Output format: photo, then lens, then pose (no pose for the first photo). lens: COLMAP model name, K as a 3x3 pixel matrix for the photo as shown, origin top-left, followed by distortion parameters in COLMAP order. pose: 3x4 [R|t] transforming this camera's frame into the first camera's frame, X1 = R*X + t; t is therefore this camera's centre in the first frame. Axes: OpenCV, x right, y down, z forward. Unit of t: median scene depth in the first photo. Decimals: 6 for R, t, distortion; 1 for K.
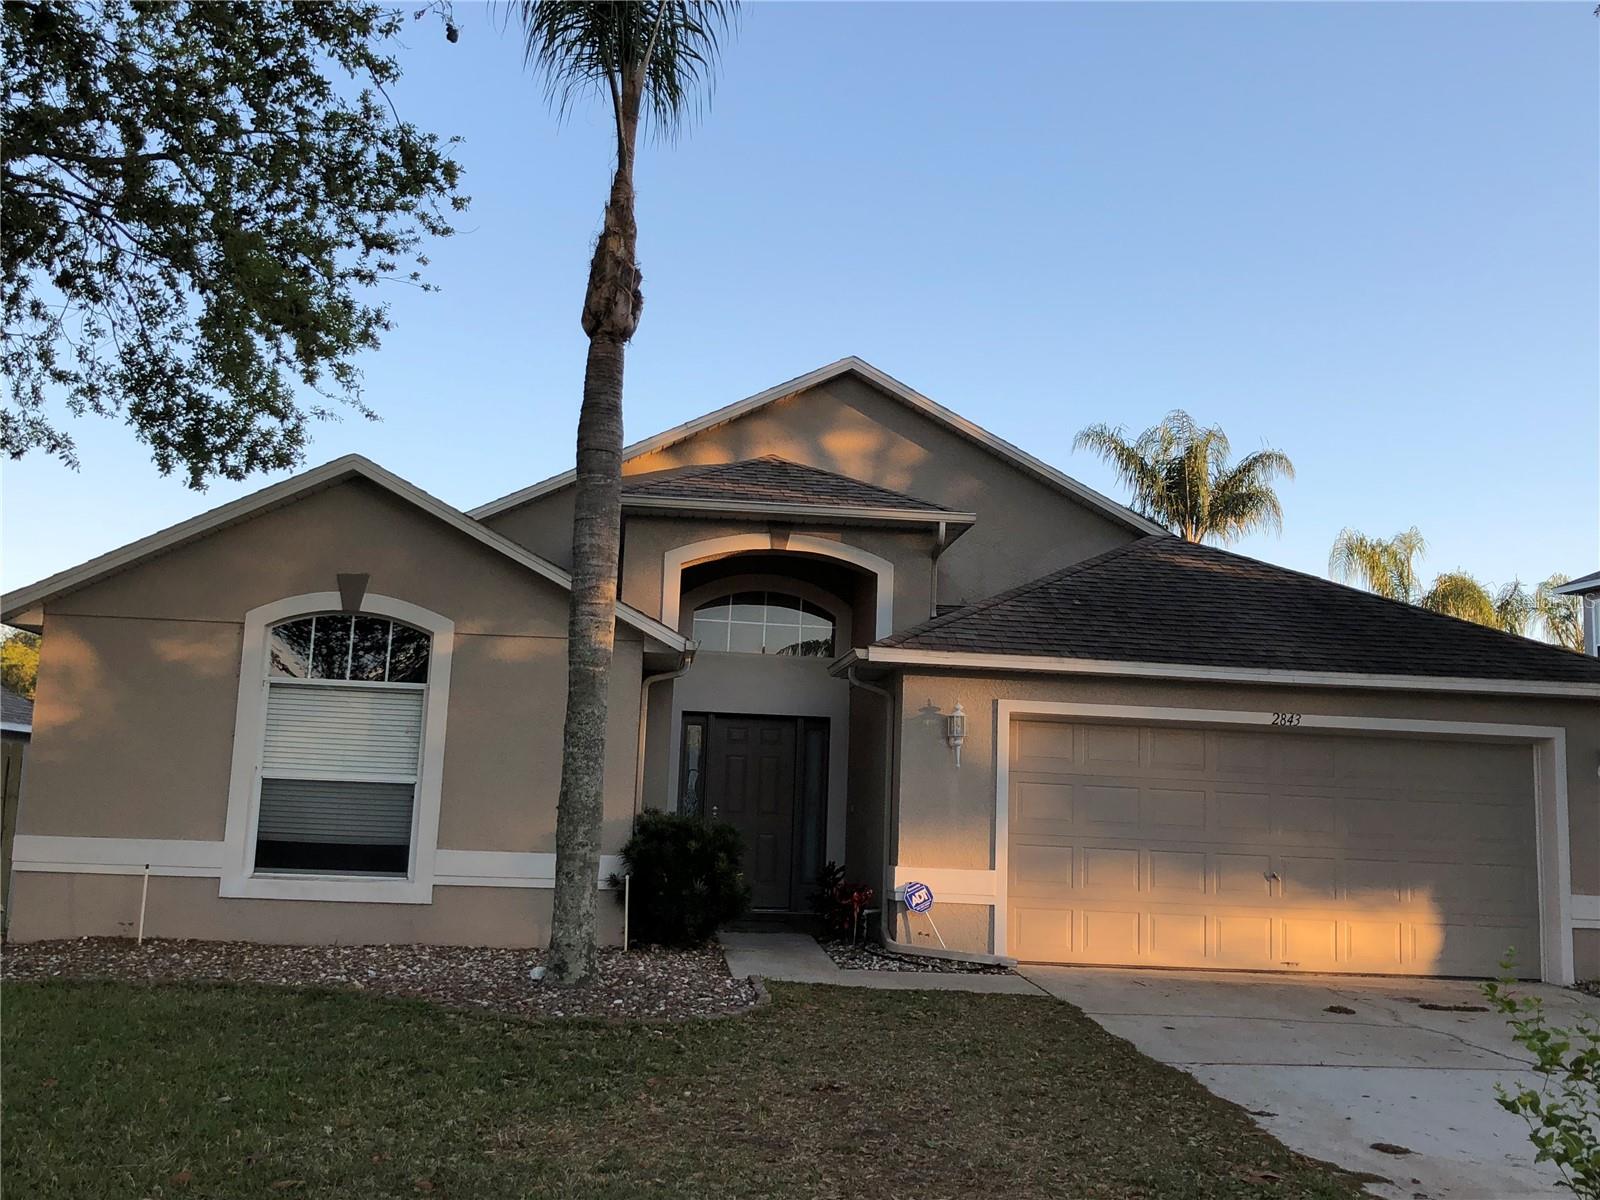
lens RADIAL K [[1576.2, 0, 798.7], [0, 1576.2, 595.6], [0, 0, 1]] dist [0.009174, 0.000000]
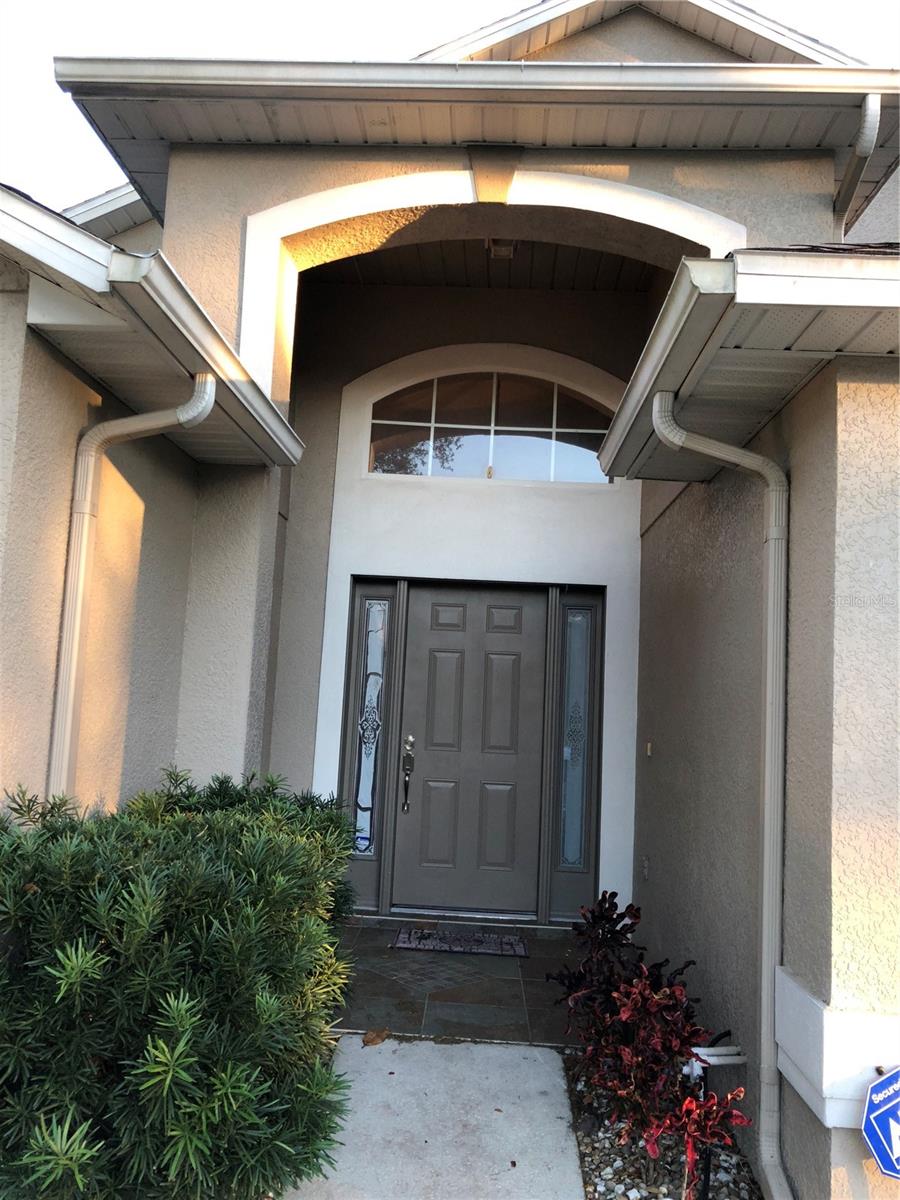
lens RADIAL K [[998.3, 0, 448.3], [0, 998.3, 602.4], [0, 0, 1]] dist [0.030973, -0.027687]
pose [[0.990412, -0.004306, -0.138077, 0.013357], [0.009729, 0.999206, 0.038624, 0.069470], [0.137801, -0.039598, 0.989668, 0.636784]]
